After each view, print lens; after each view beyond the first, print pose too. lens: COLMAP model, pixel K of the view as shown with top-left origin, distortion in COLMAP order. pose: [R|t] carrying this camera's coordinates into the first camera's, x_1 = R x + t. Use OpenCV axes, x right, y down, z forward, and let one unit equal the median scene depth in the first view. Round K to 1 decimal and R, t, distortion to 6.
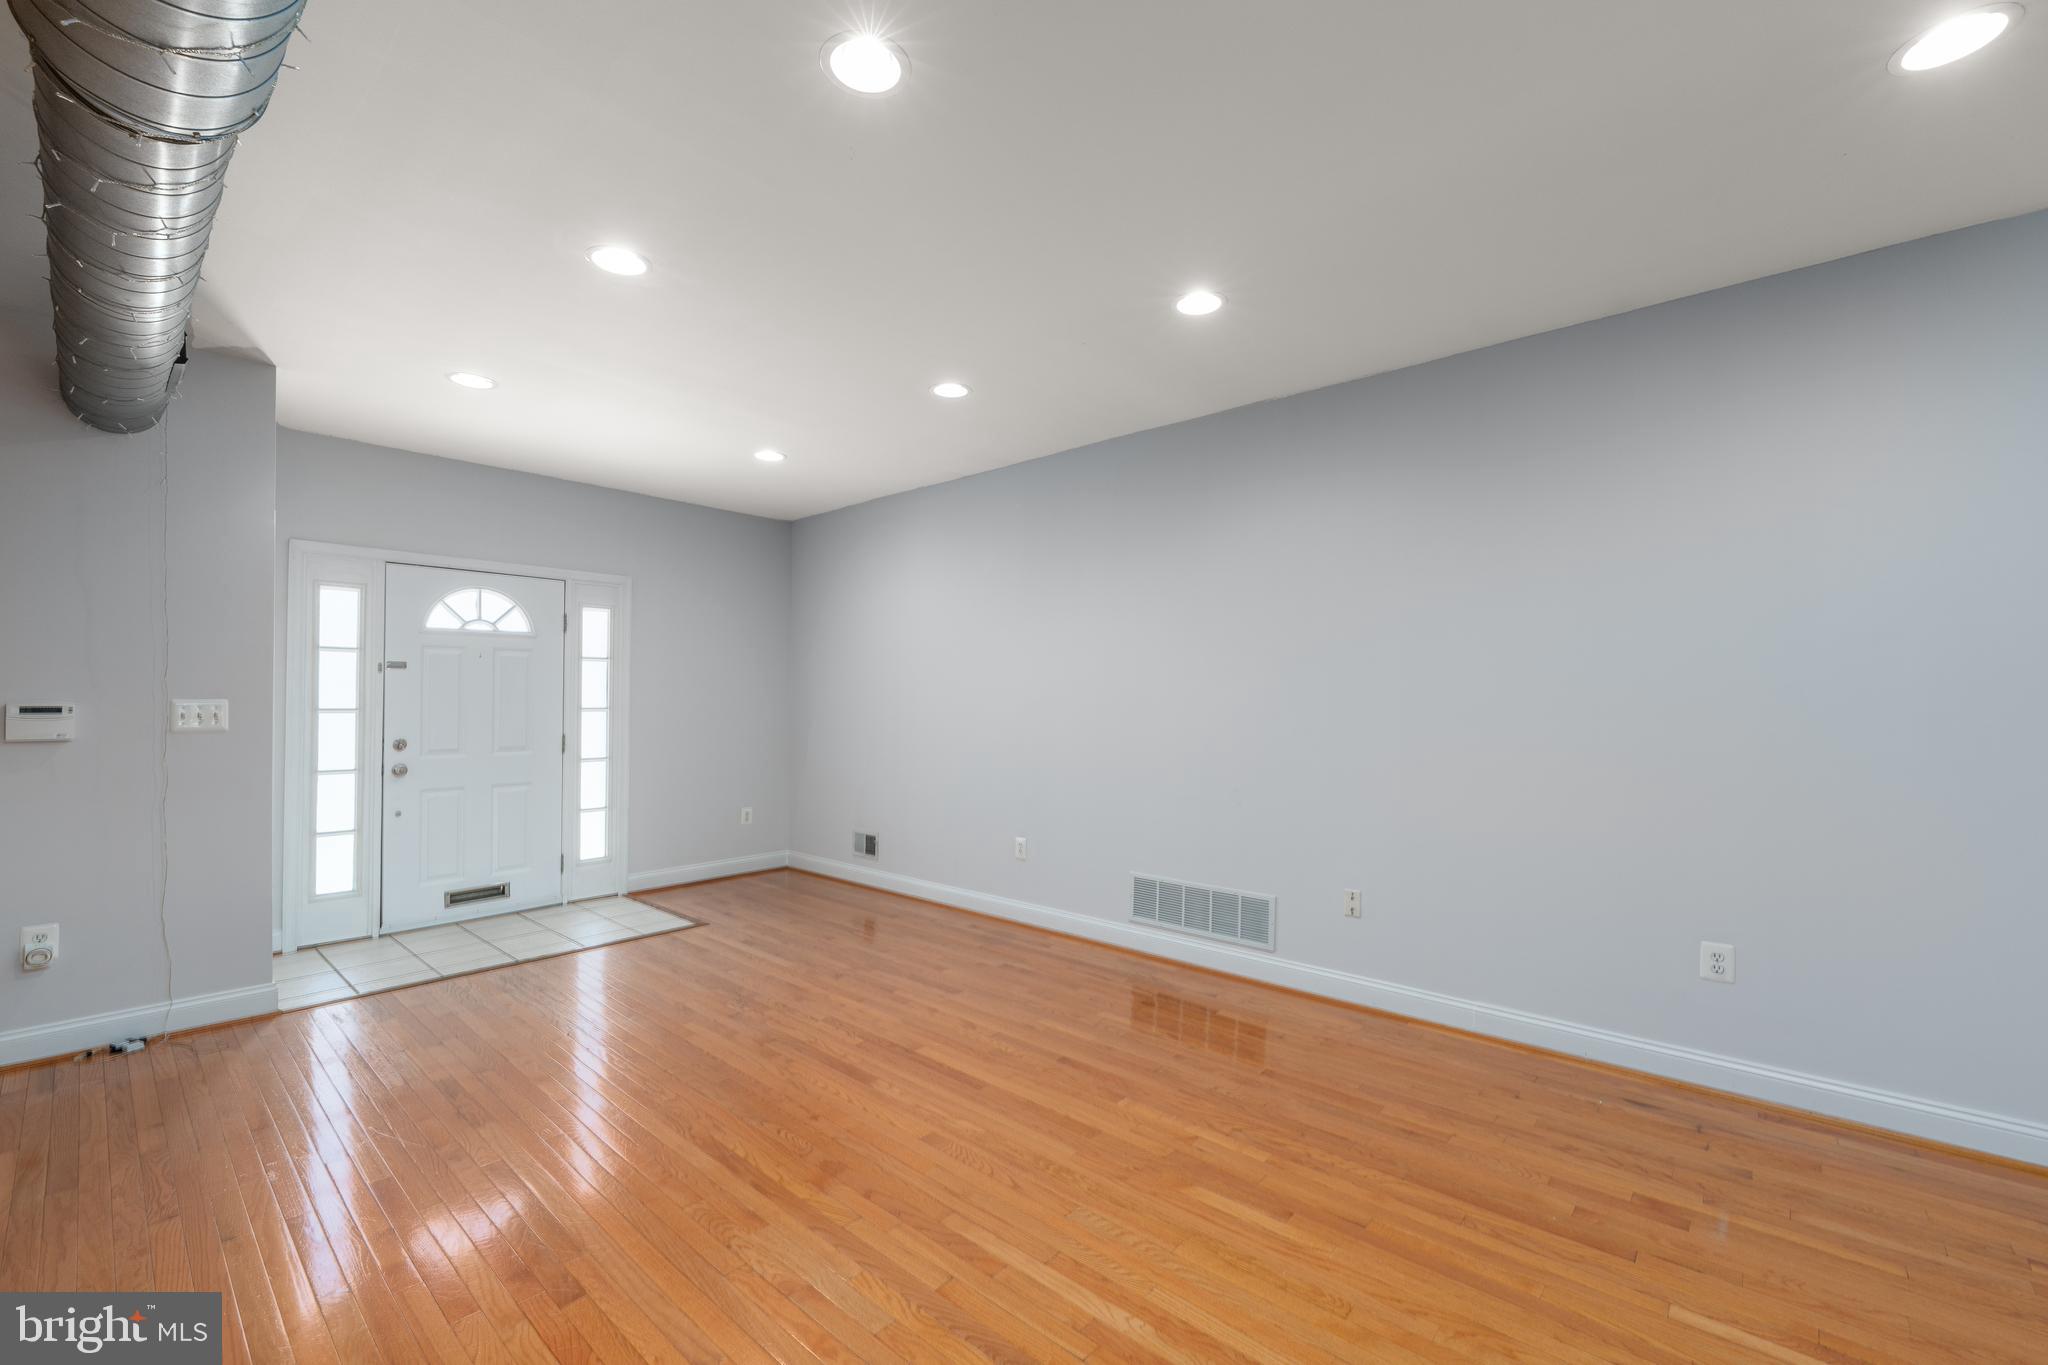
lens RADIAL K [[835.8, 0, 1041.4], [0, 835.8, 699.1], [0, 0, 1]] dist [0.003027, -0.001240]
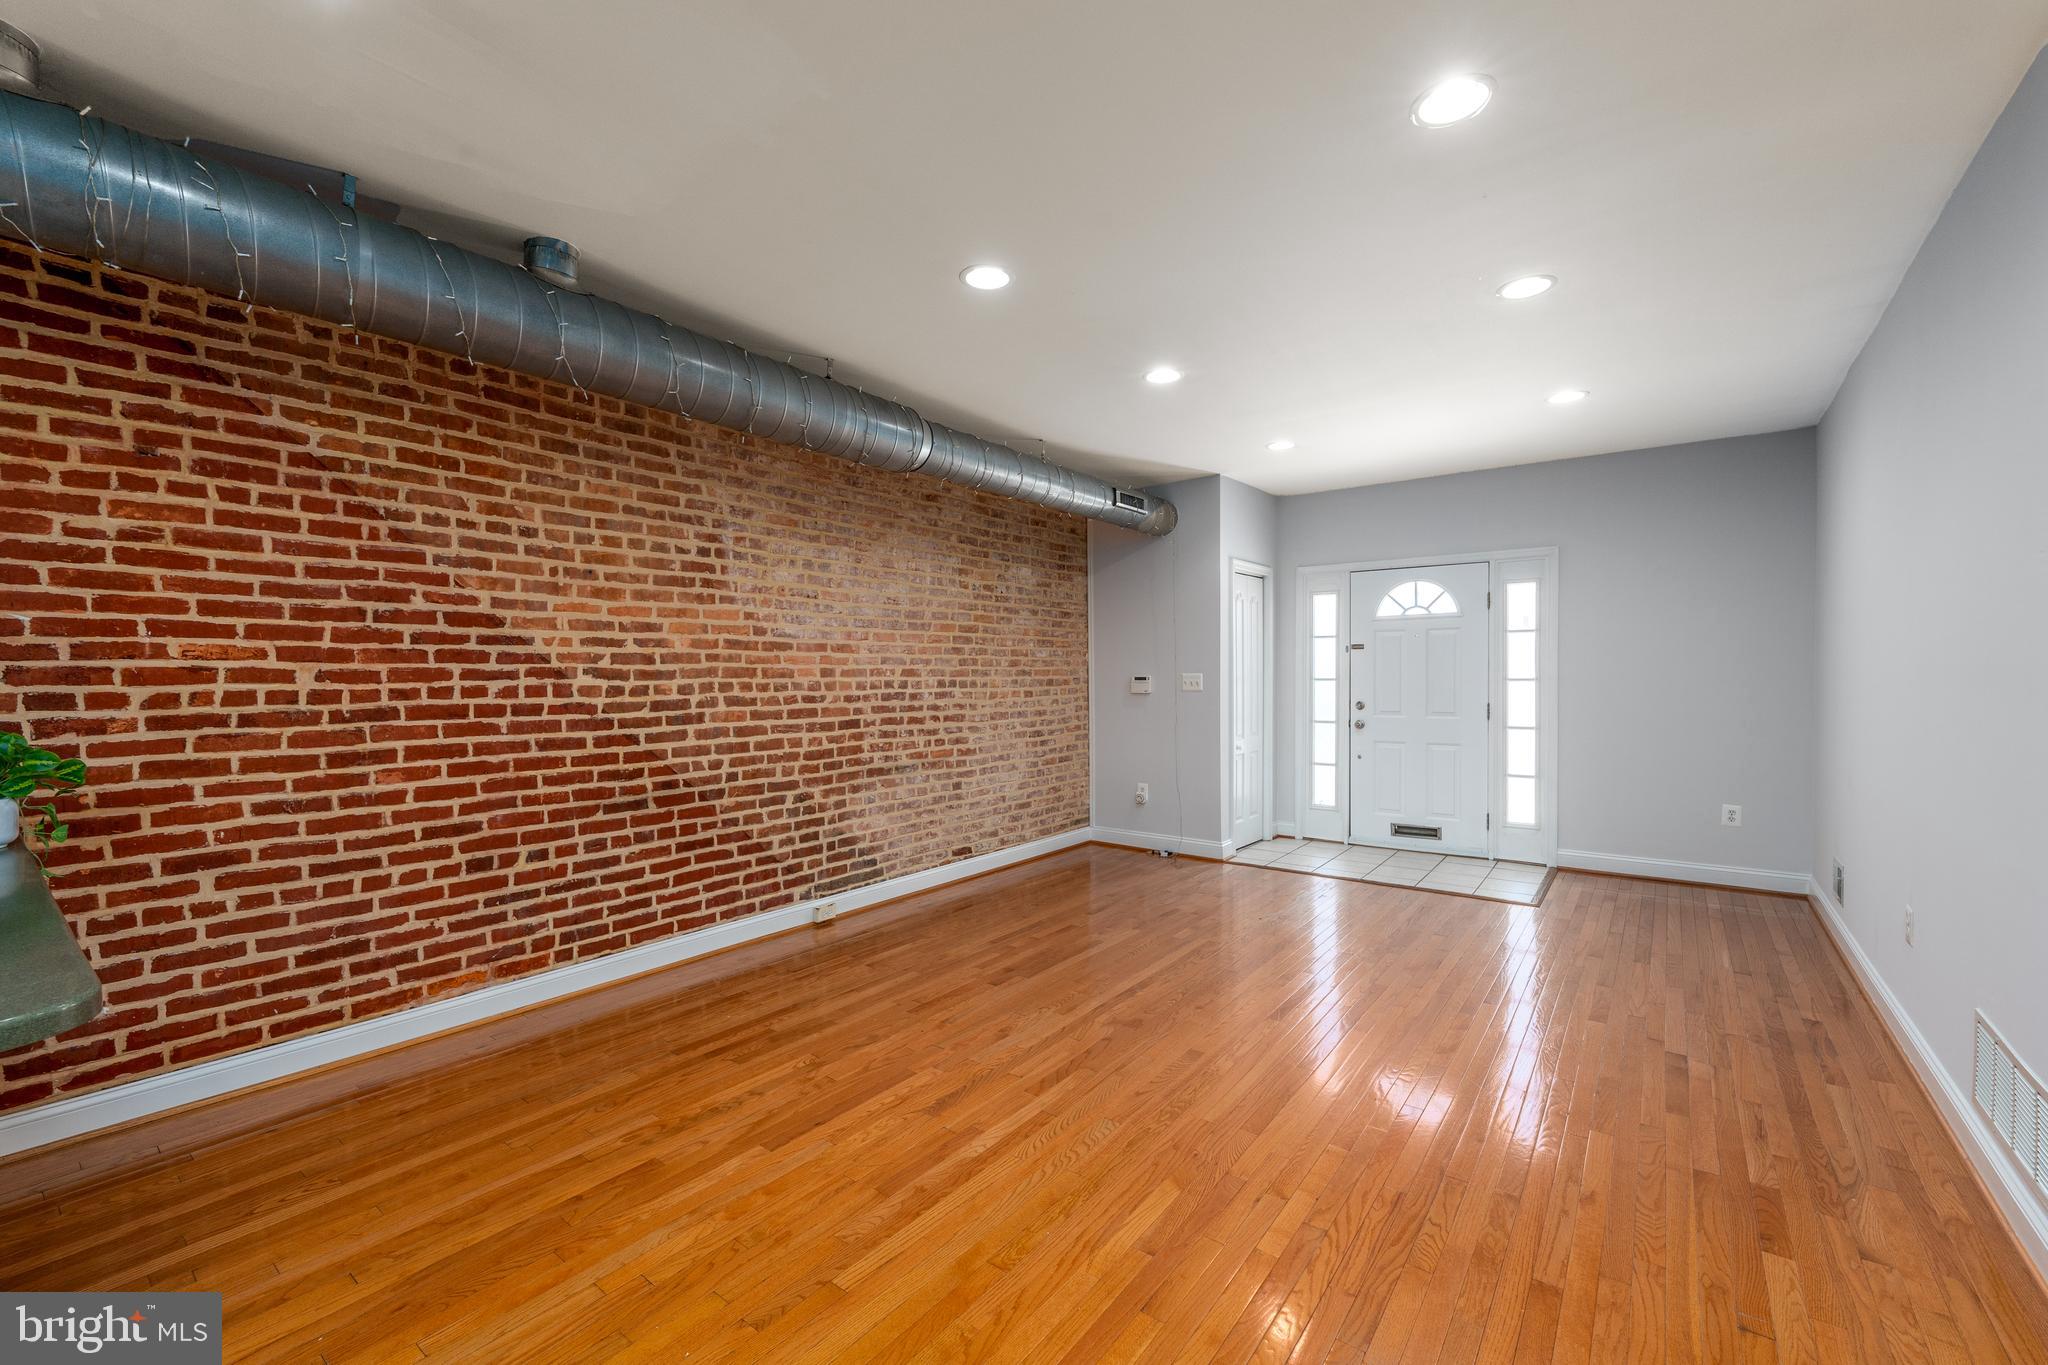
lens RADIAL K [[835.8, 0, 1025.4], [0, 835.8, 688.2], [0, 0, 1]] dist [0.003027, -0.001240]
pose [[0.061393, 0.012750, -0.998032, 0.626866], [0.007779, 0.999882, 0.013252, 0.005172], [0.998083, -0.008578, 0.061287, 0.444549]]
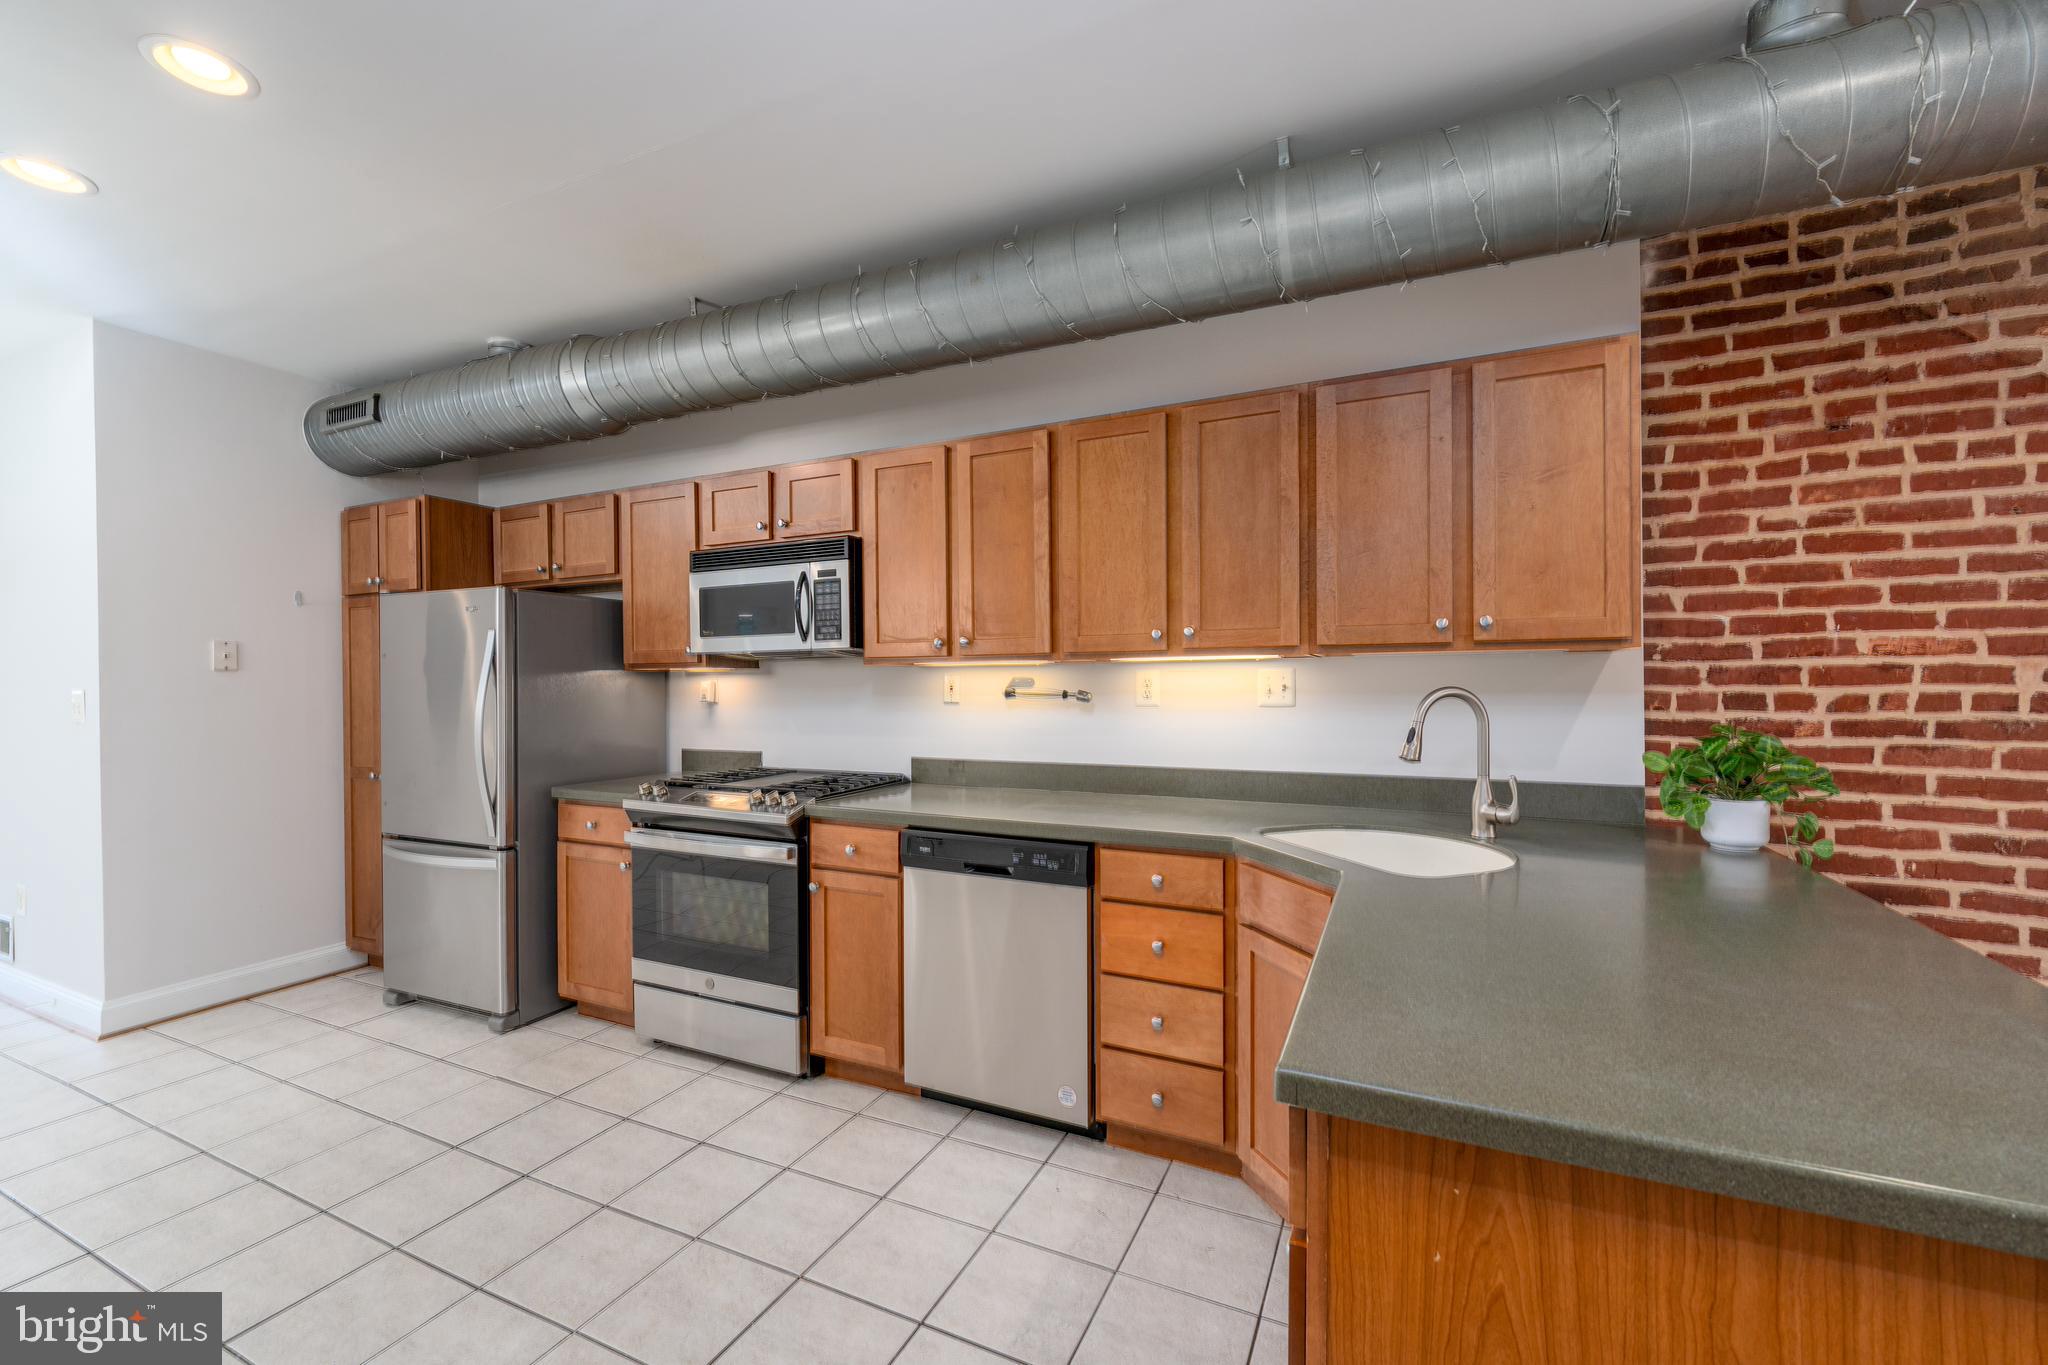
lens RADIAL K [[835.8, 0, 1021.3], [0, 835.8, 686.9], [0, 0, 1]] dist [0.003027, -0.001240]
pose [[-0.963842, 0.004386, -0.266437, 0.636760], [0.004297, 0.999990, 0.000915, 0.004157], [0.266439, -0.000263, -0.963852, 0.226497]]
